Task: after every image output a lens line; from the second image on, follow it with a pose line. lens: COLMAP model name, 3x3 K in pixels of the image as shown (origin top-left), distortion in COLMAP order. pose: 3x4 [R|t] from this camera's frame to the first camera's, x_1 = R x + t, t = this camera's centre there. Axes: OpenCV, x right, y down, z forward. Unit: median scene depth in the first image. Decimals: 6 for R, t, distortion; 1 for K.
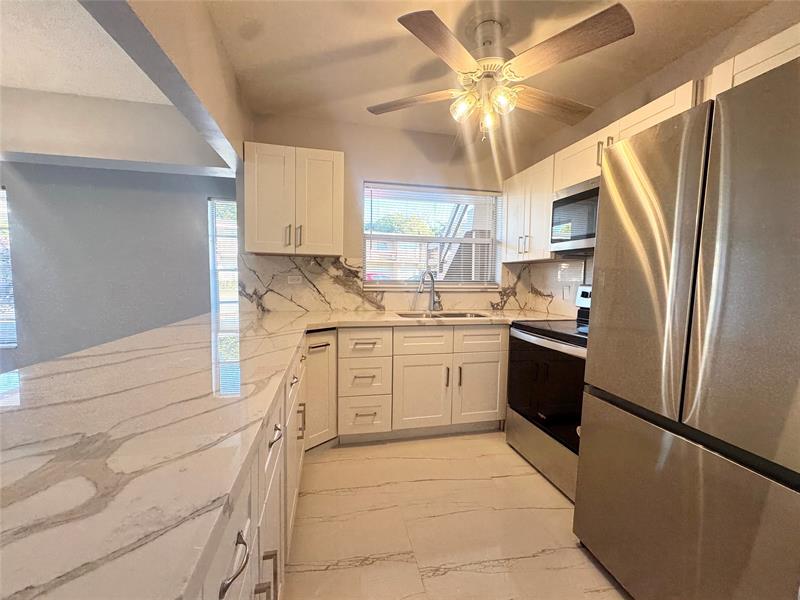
lens RADIAL K [[322.4, 0, 400.8], [0, 322.4, 299.0], [0, 0, 1]] dist [-0.001353, 0.000453]
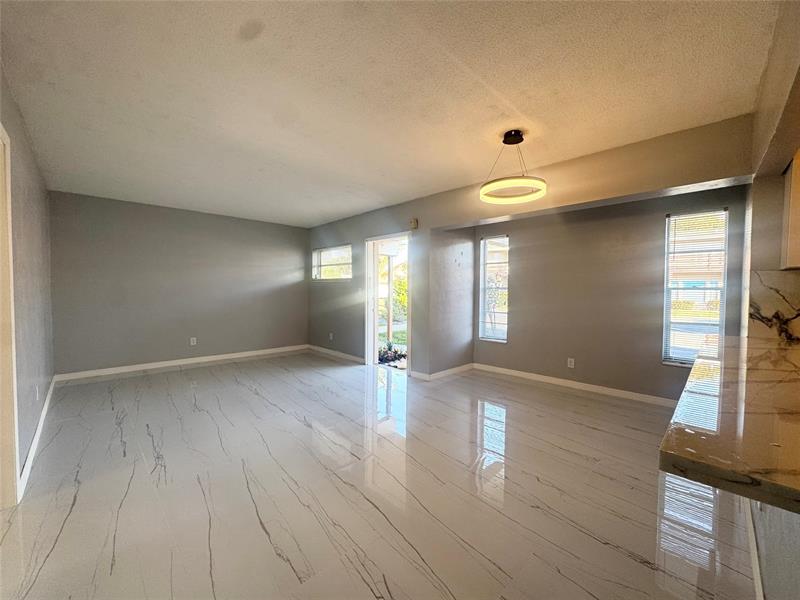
lens RADIAL K [[322.4, 0, 398.9], [0, 322.4, 297.6], [0, 0, 1]] dist [-0.001353, 0.000453]
pose [[0.531148, 0.010396, -0.847215, -0.263514], [-0.060909, 0.997806, -0.025942, 0.012987], [0.845087, 0.065382, 0.530616, -0.237598]]
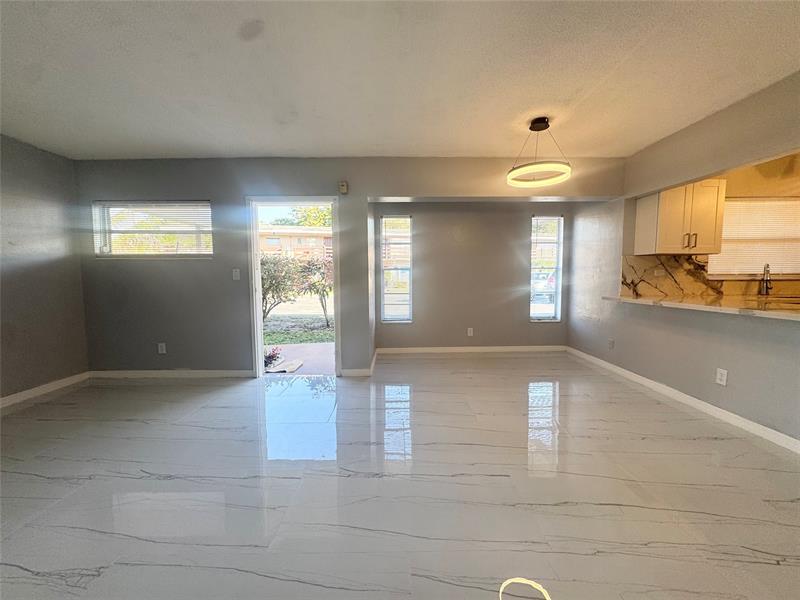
lens RADIAL K [[322.4, 0, 397.6], [0, 322.4, 295.9], [0, 0, 1]] dist [-0.001353, 0.000453]
pose [[0.978898, -0.007488, -0.204210, -1.143640], [0.005493, 0.999932, -0.010331, 0.047687], [0.204273, 0.008992, 0.978873, -0.574177]]
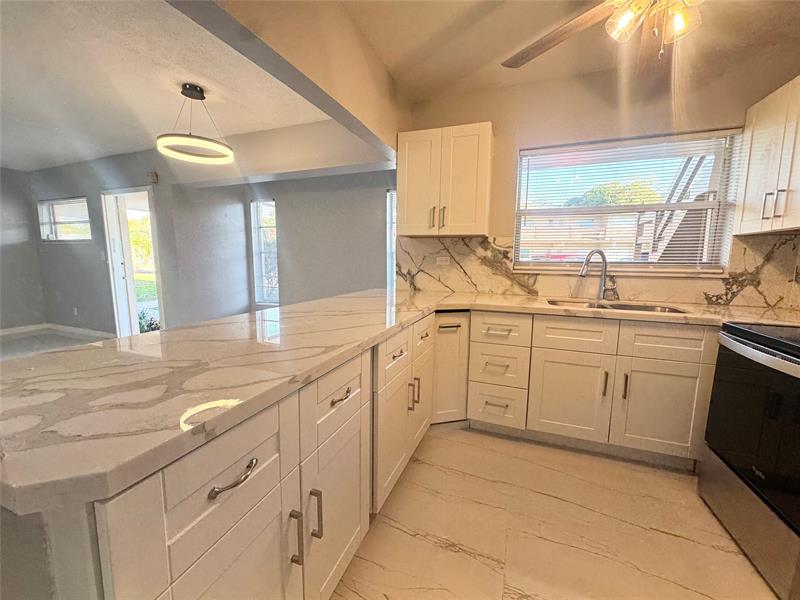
lens RADIAL K [[322.4, 0, 399.5], [0, 322.4, 299.1], [0, 0, 1]] dist [-0.001353, 0.000453]
pose [[0.833852, 0.064454, -0.548212, 0.127736], [-0.035499, 0.997365, 0.063266, 0.002155], [0.550845, -0.033293, 0.833943, 0.061560]]
